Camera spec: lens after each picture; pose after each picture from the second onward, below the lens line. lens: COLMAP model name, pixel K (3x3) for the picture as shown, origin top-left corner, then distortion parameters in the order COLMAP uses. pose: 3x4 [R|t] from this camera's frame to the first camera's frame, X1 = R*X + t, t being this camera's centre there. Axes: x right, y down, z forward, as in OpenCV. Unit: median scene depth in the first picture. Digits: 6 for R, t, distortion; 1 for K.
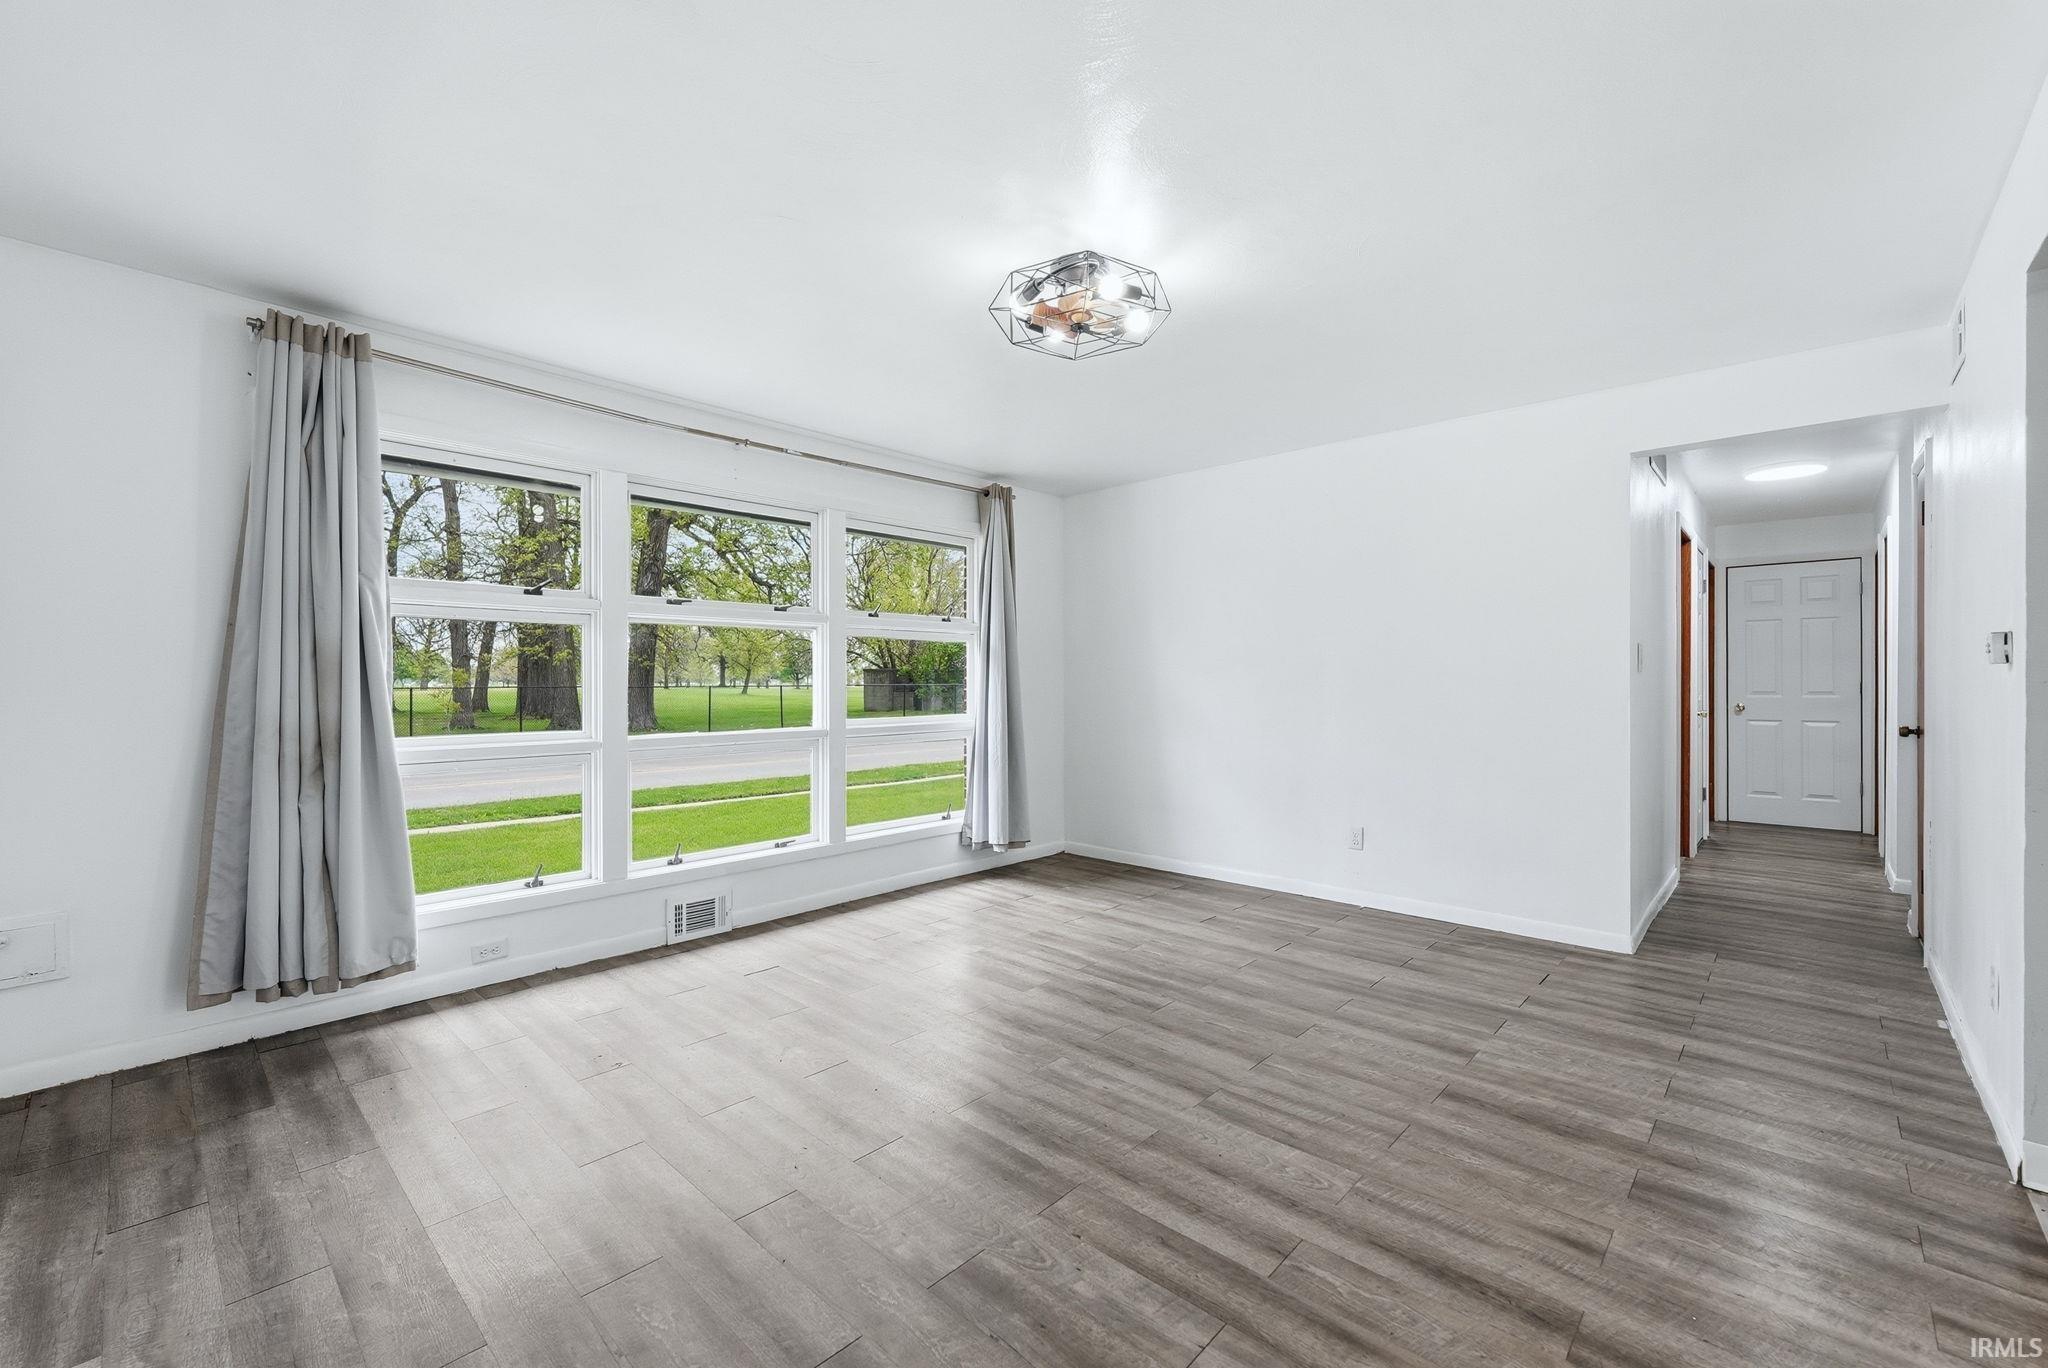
lens RADIAL K [[841.5, 0, 1024.6], [0, 841.5, 680.2], [0, 0, 1]] dist [0.000415, -0.000570]
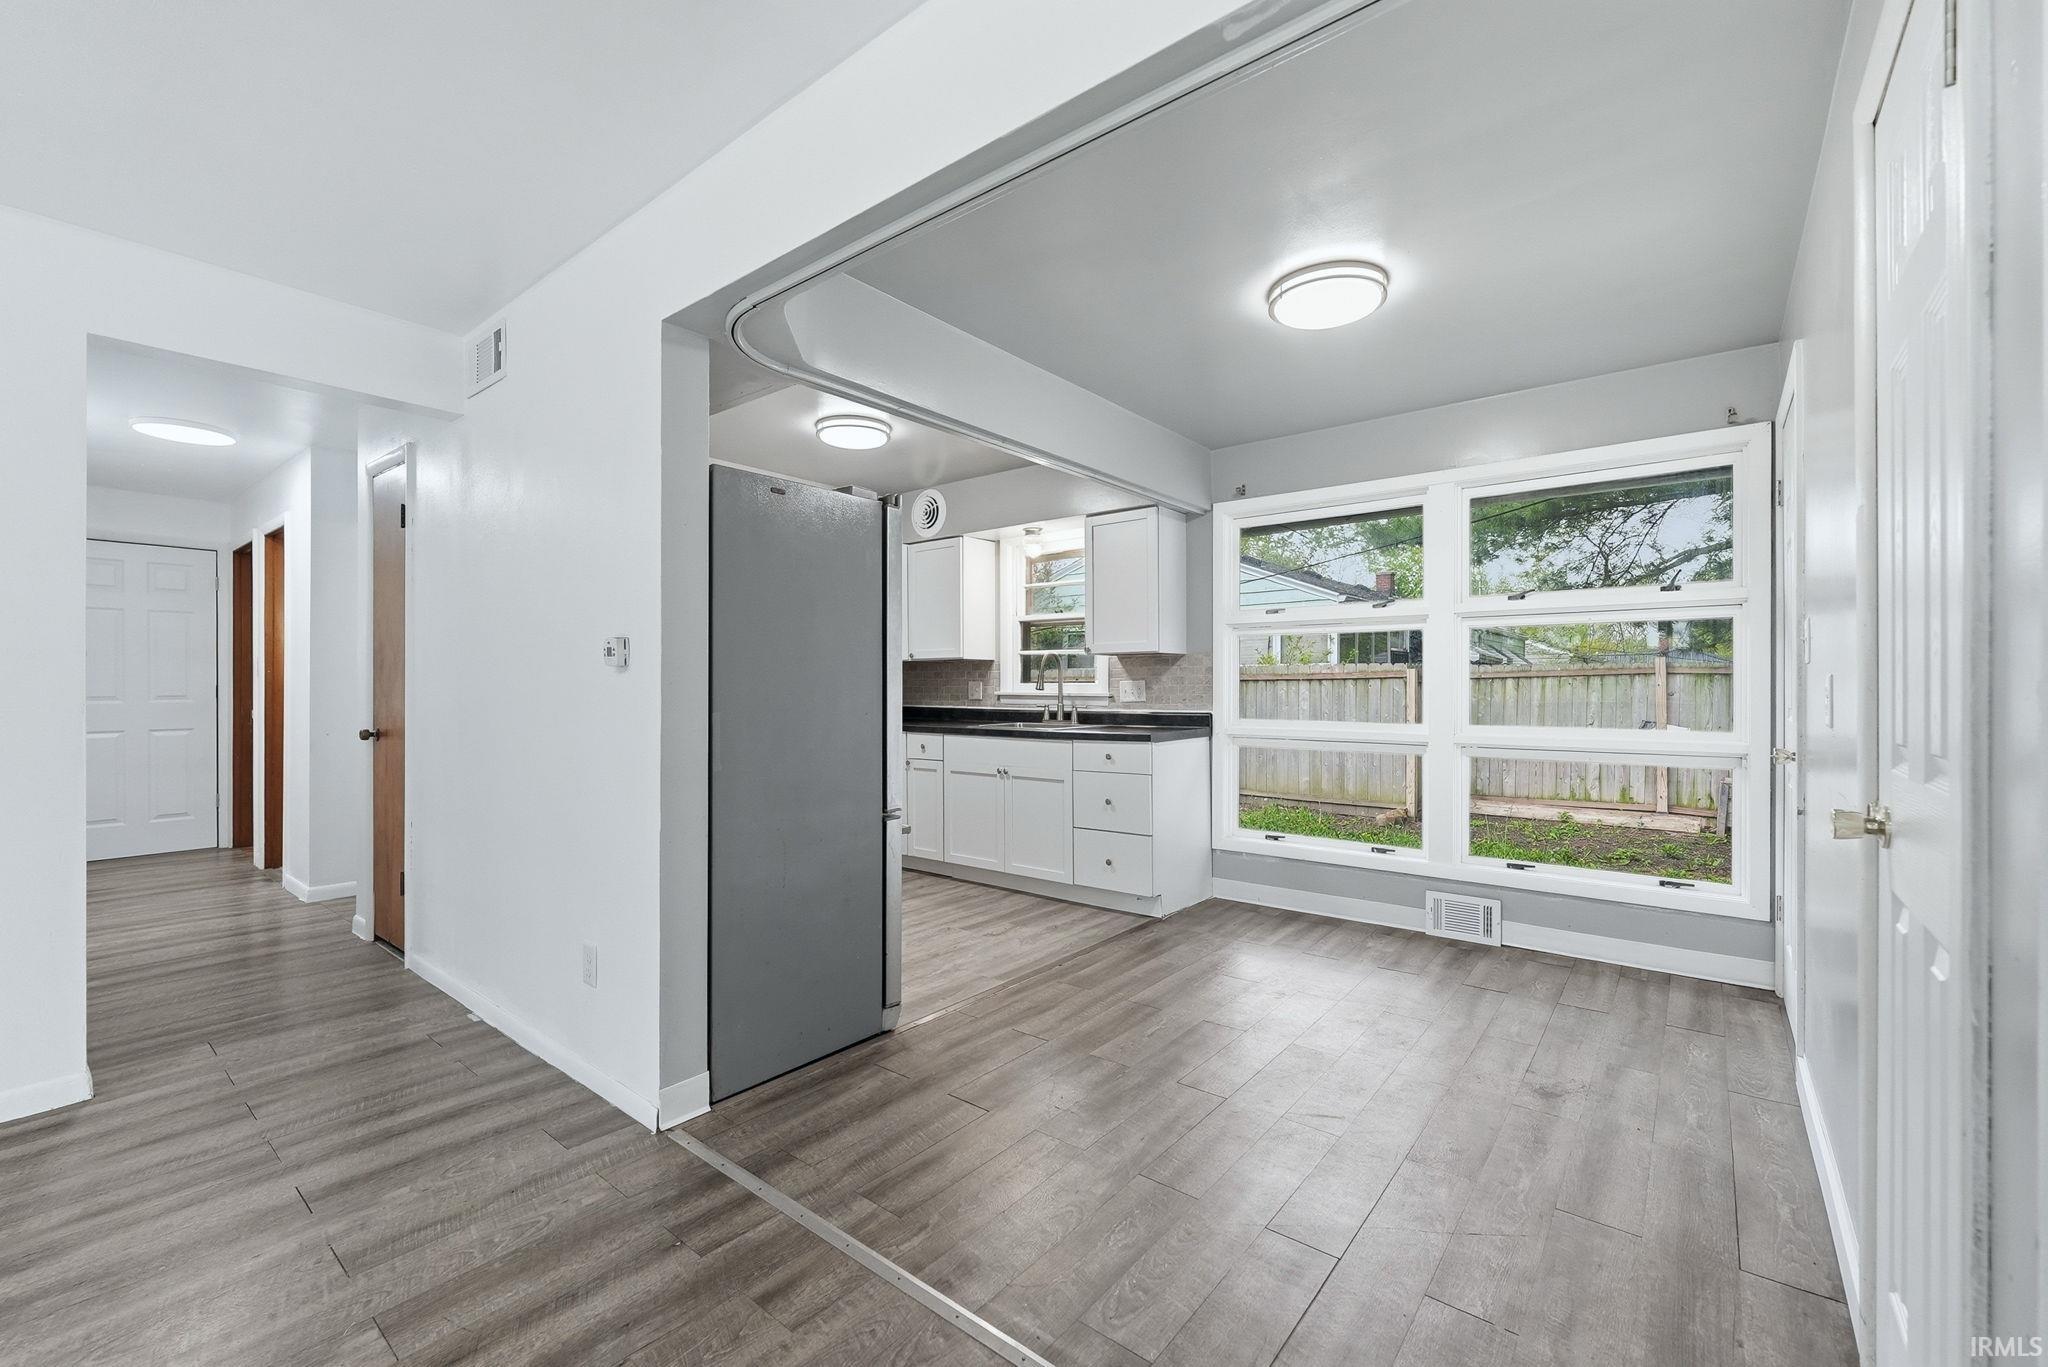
lens RADIAL K [[841.5, 0, 1024.6], [0, 841.5, 679.7], [0, 0, 1]] dist [0.000415, -0.000570]
pose [[-0.070863, 0.007630, 0.997457, 0.018036], [-0.001544, 0.999969, -0.007759, 0.004395], [-0.997485, -0.002090, -0.070849, 0.384069]]
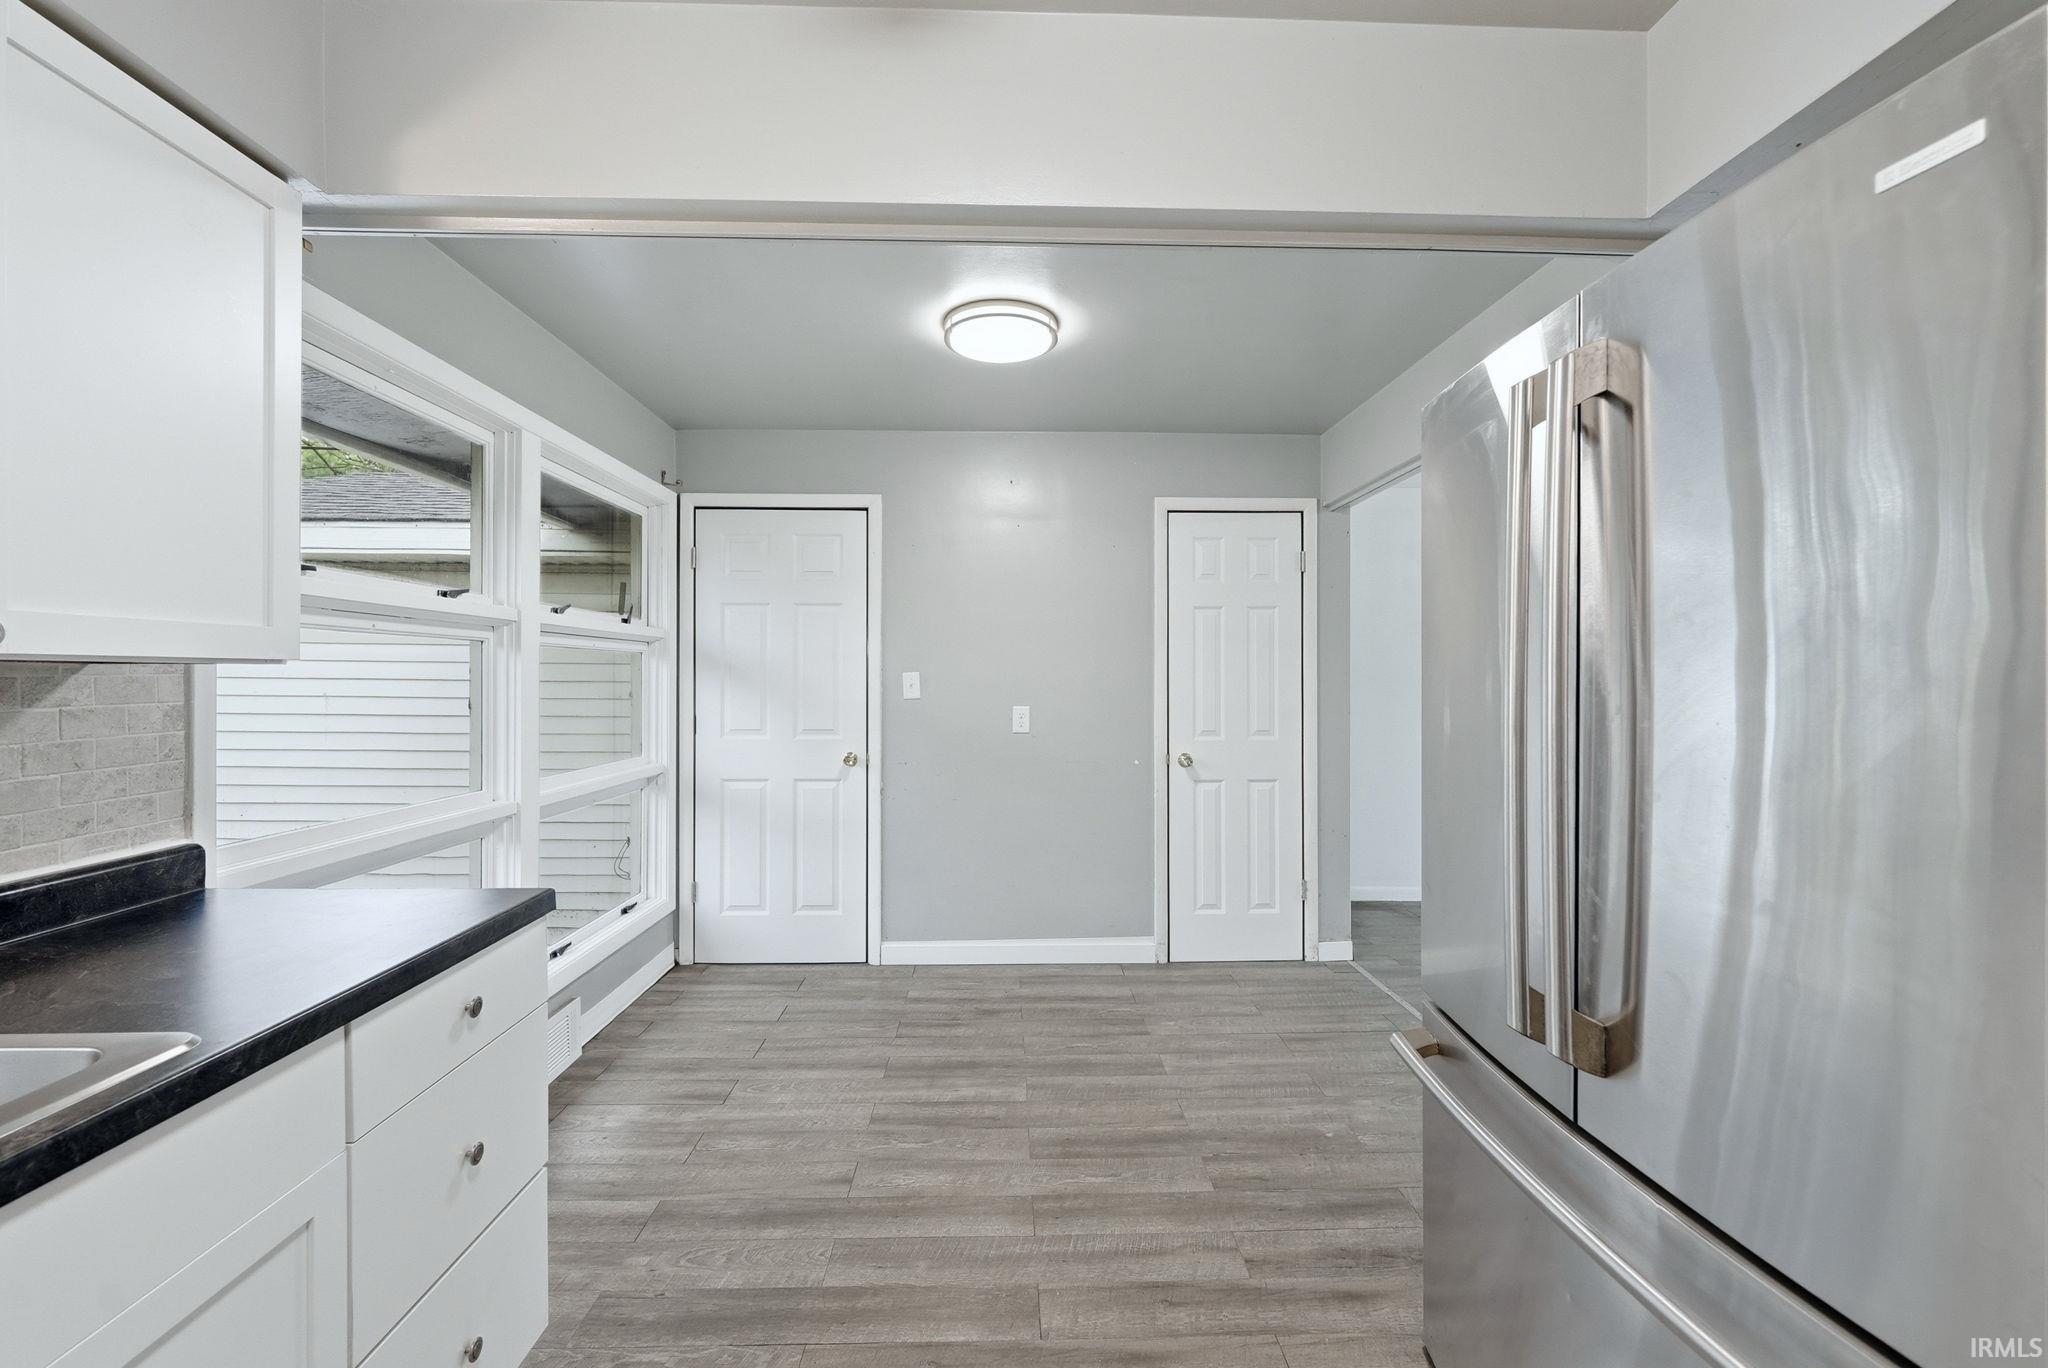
lens RADIAL K [[841.5, 0, 1024.6], [0, 841.5, 680.2], [0, 0, 1]] dist [0.000415, -0.000570]
pose [[-0.711252, 0.001369, -0.702935, 1.511767], [0.001800, 0.999998, 0.000126, -0.046108], [0.702934, -0.001176, -0.711254, 0.650023]]
